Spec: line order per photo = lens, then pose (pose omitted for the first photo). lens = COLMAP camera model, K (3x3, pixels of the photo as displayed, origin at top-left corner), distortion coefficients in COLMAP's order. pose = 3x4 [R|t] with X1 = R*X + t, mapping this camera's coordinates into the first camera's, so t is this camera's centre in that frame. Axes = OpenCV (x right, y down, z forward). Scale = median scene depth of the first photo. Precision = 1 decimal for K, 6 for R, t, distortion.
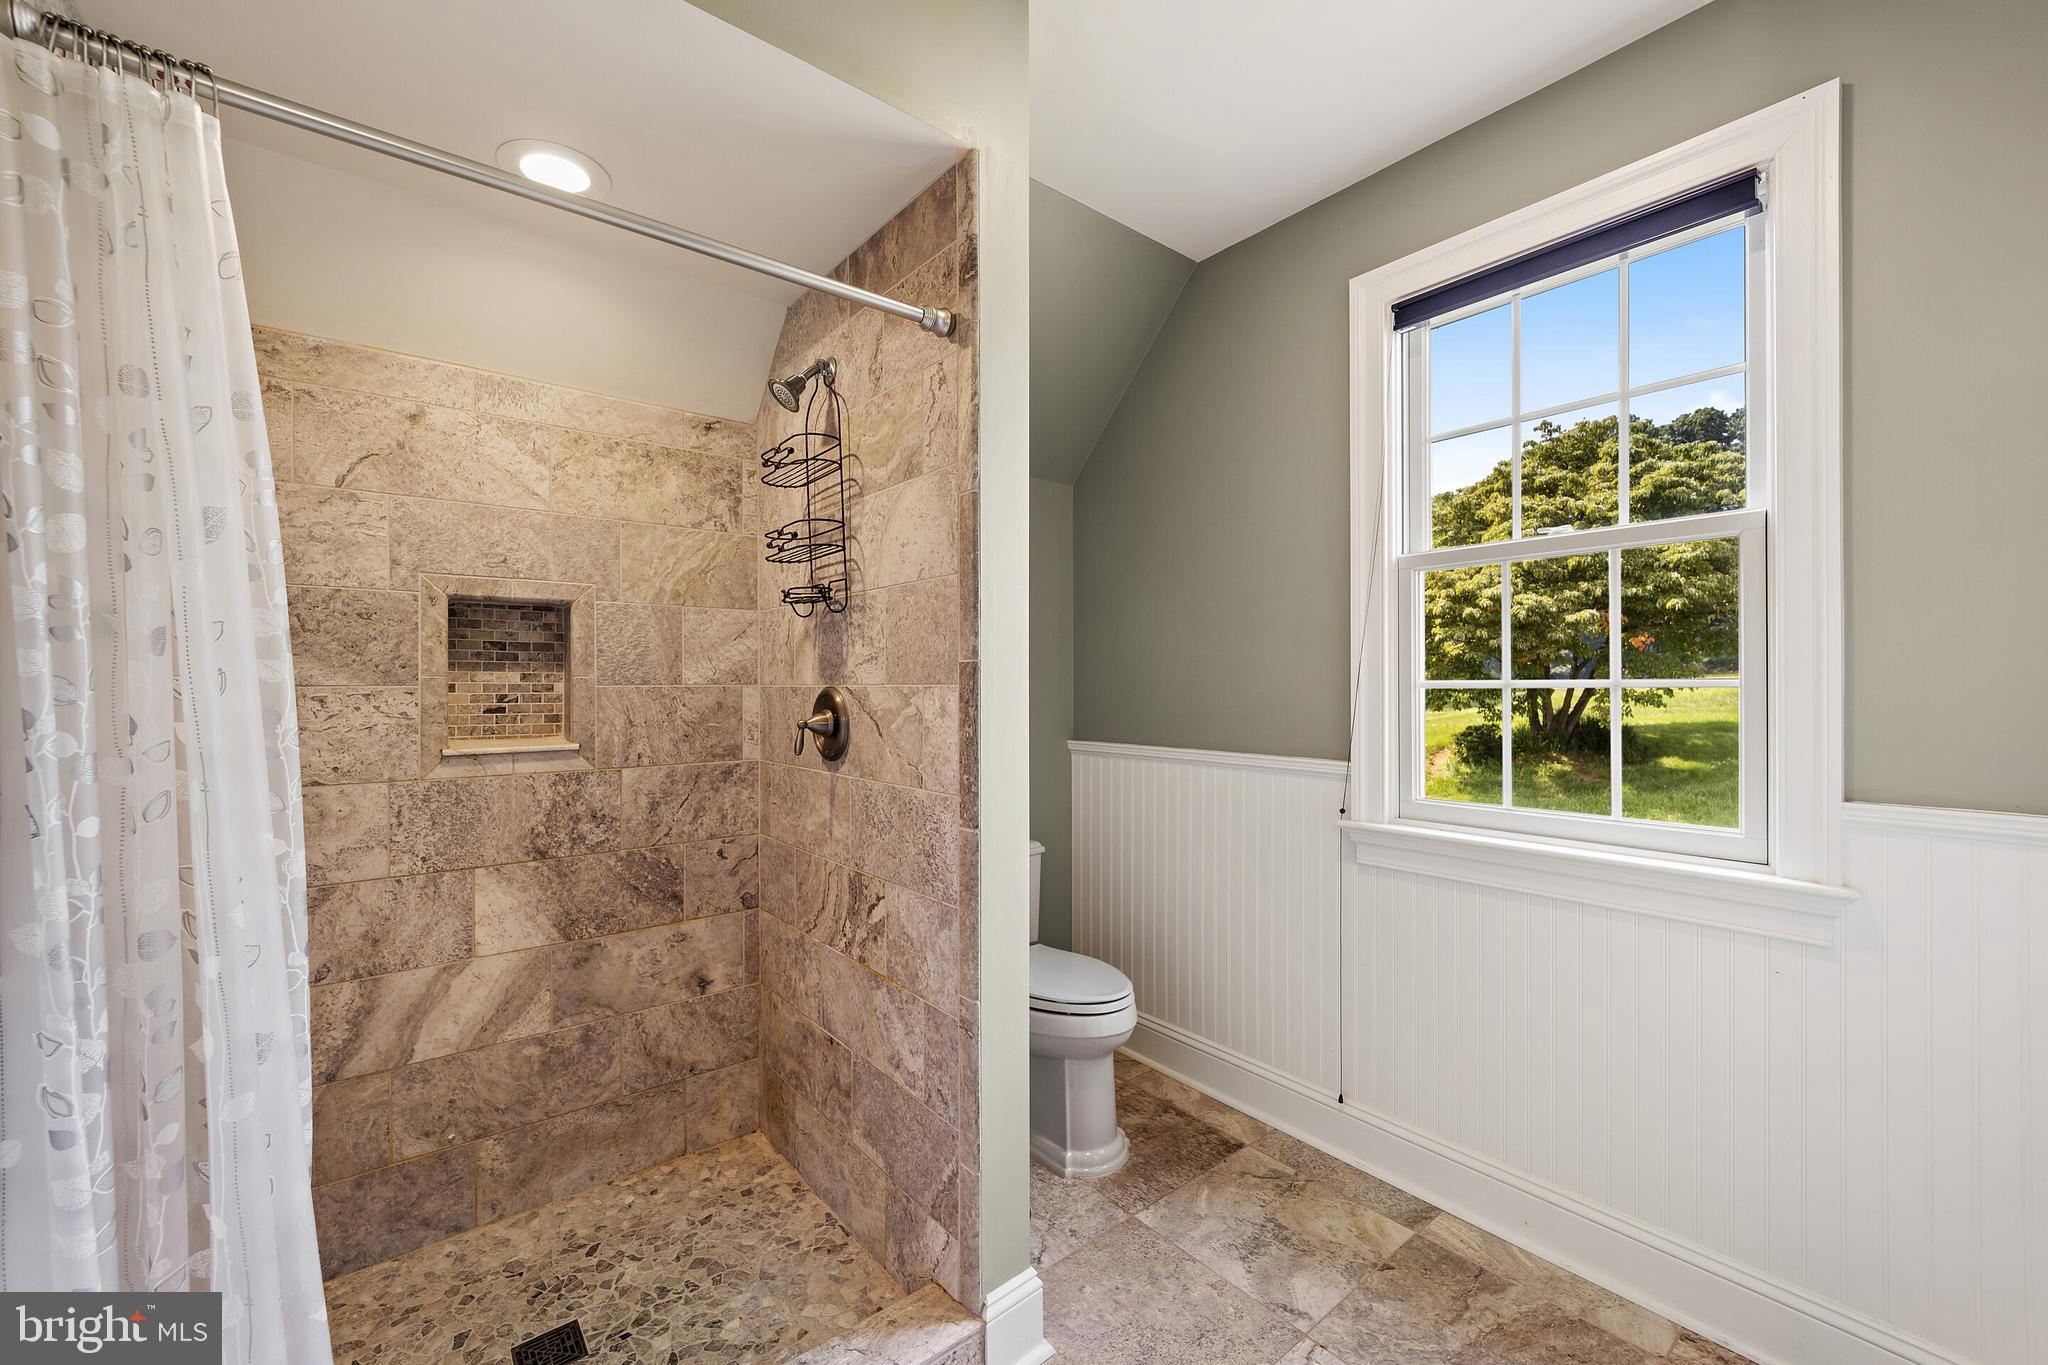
lens RADIAL K [[818.5, 0, 1014.1], [0, 818.5, 682.4], [0, 0, 1]] dist [-0.001411, -0.000413]
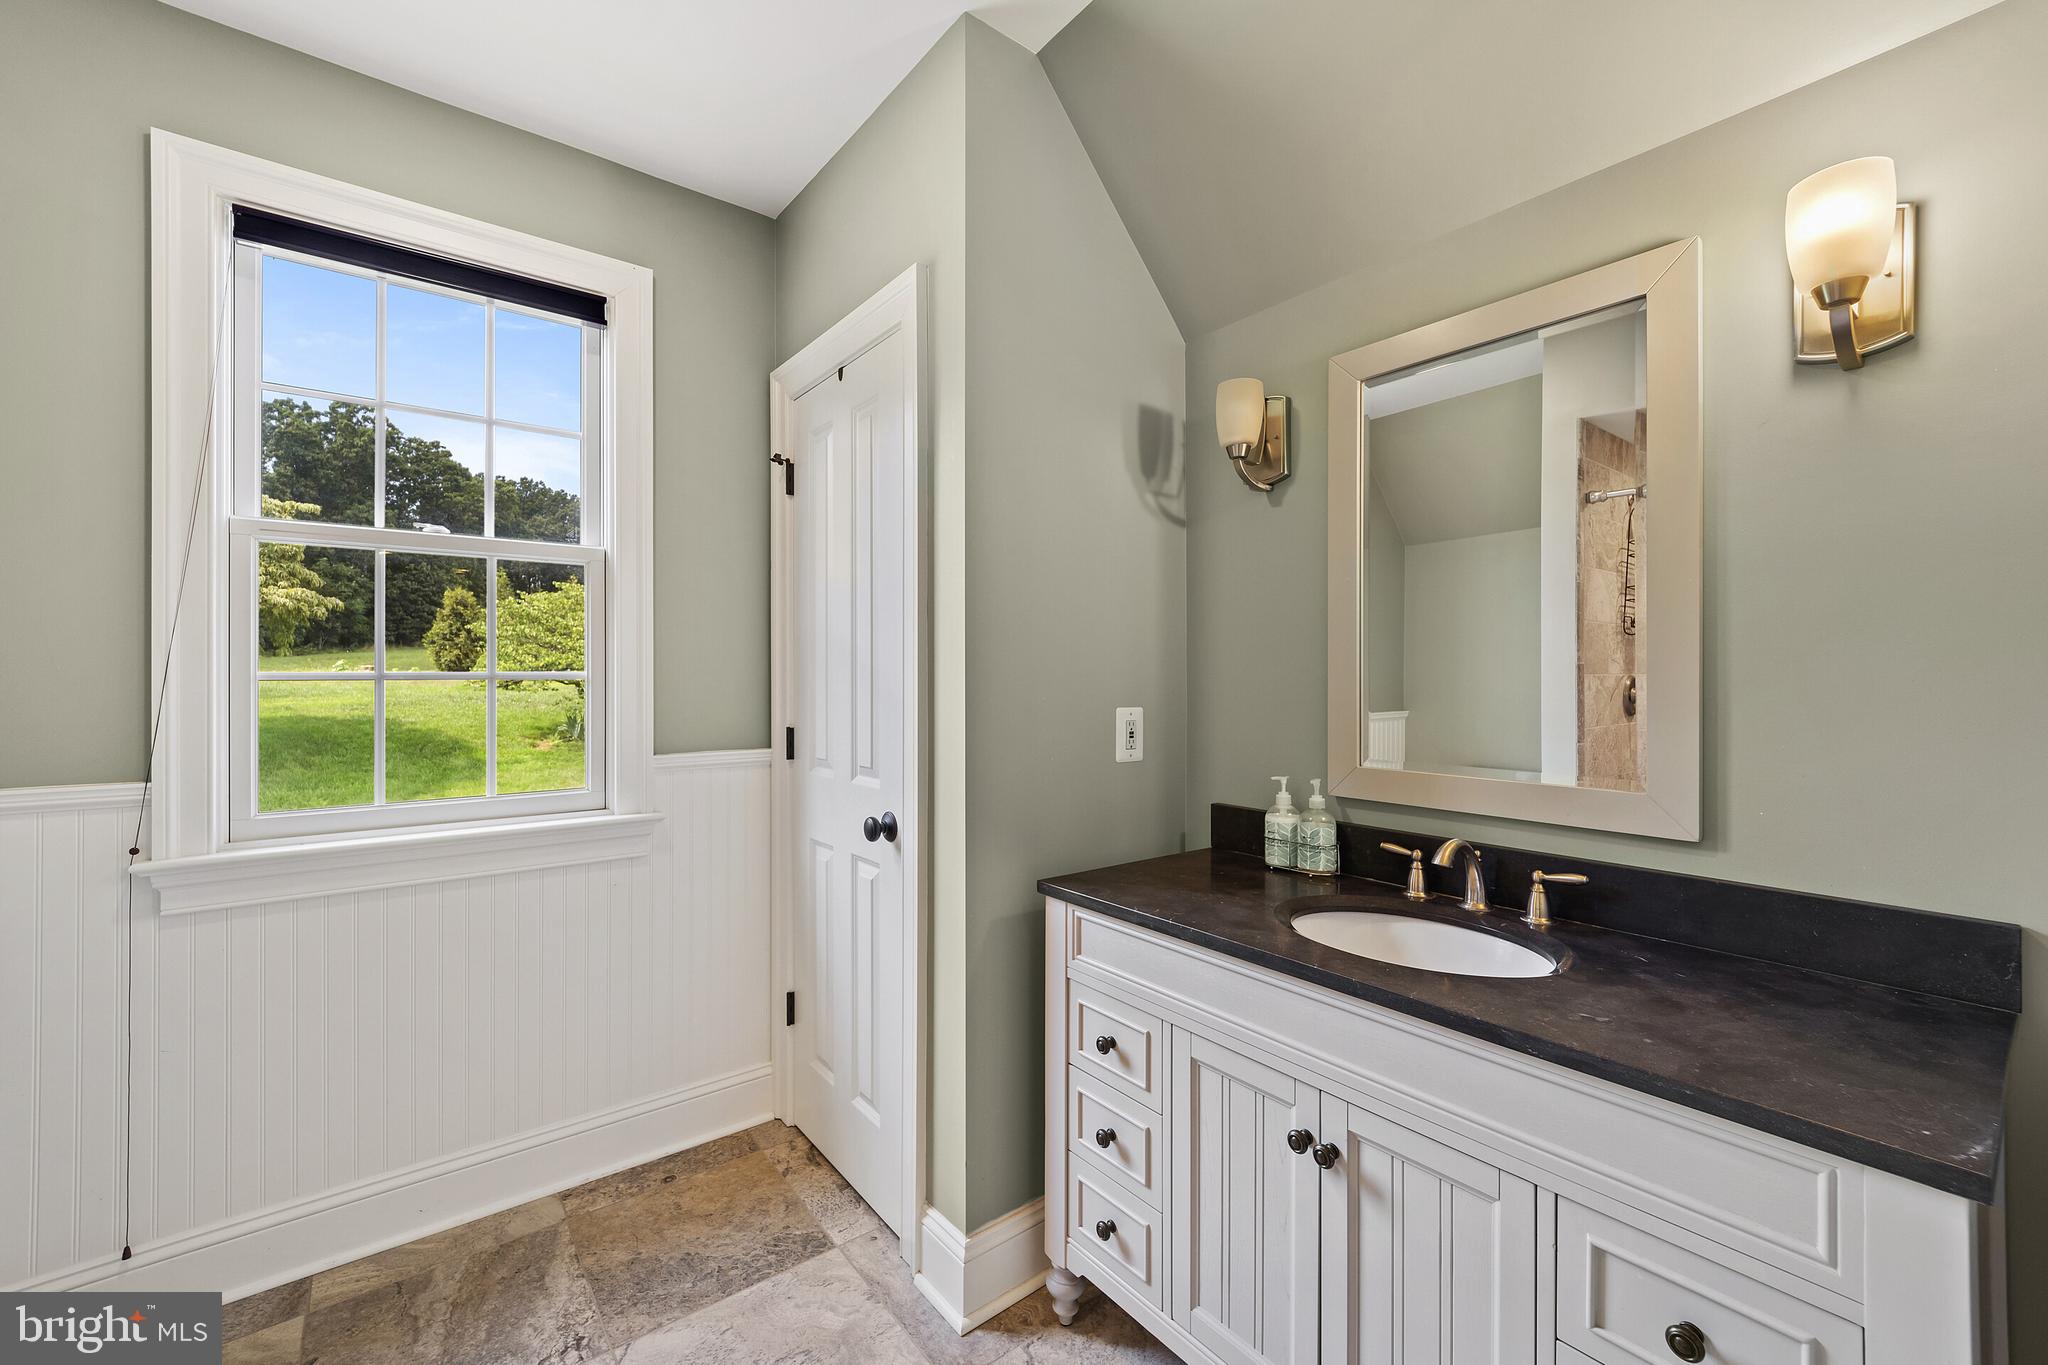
lens RADIAL K [[818.5, 0, 1014.1], [0, 818.5, 682.4], [0, 0, 1]] dist [-0.001411, -0.000413]
pose [[0.015614, 0.003107, 0.999873, -0.386176], [0.003737, 0.999988, -0.003166, 0.016694], [-0.999871, 0.003786, 0.015603, 0.261470]]
